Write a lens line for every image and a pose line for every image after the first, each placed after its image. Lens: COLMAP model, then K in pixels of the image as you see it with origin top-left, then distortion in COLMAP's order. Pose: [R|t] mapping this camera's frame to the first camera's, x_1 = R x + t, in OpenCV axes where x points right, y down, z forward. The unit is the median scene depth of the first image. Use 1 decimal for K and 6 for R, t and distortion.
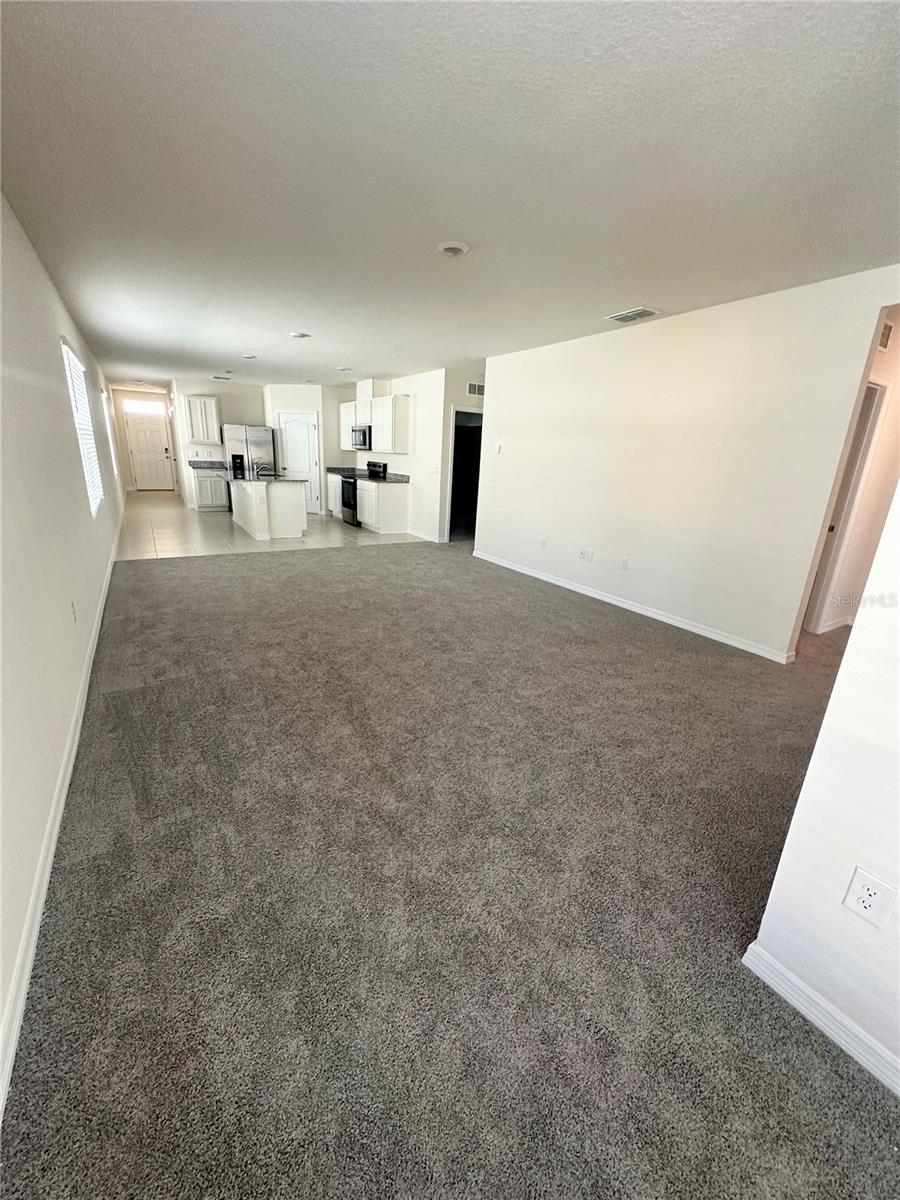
lens RADIAL K [[478.9, 0, 448.1], [0, 478.9, 603.5], [0, 0, 1]] dist [-0.003985, 0.000709]
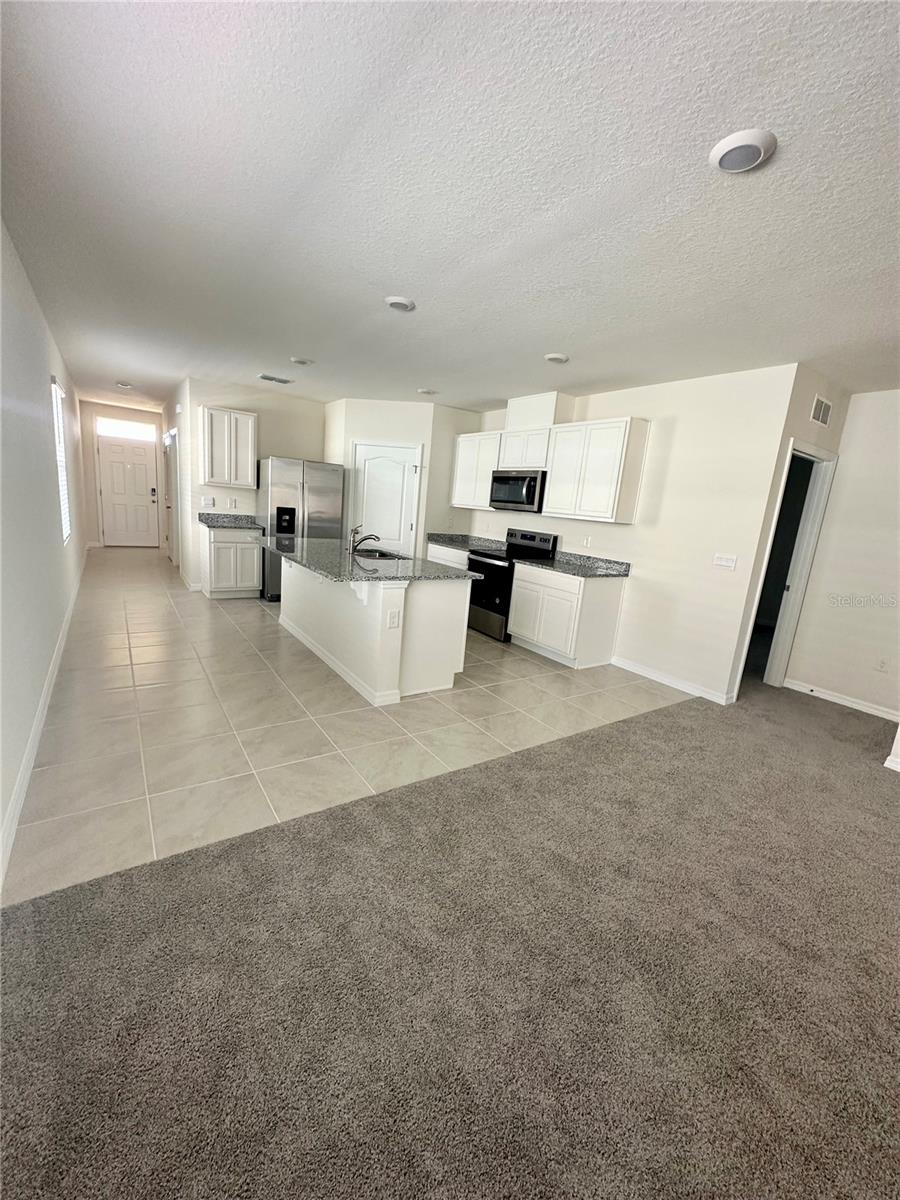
lens RADIAL K [[478.9, 0, 447.8], [0, 478.9, 600.4], [0, 0, 1]] dist [-0.003985, 0.000709]
pose [[0.997647, 0.031821, 0.060720, -0.270467], [-0.025487, 0.994418, -0.102386, -0.139570], [-0.063639, 0.100597, 0.992890, 0.404852]]
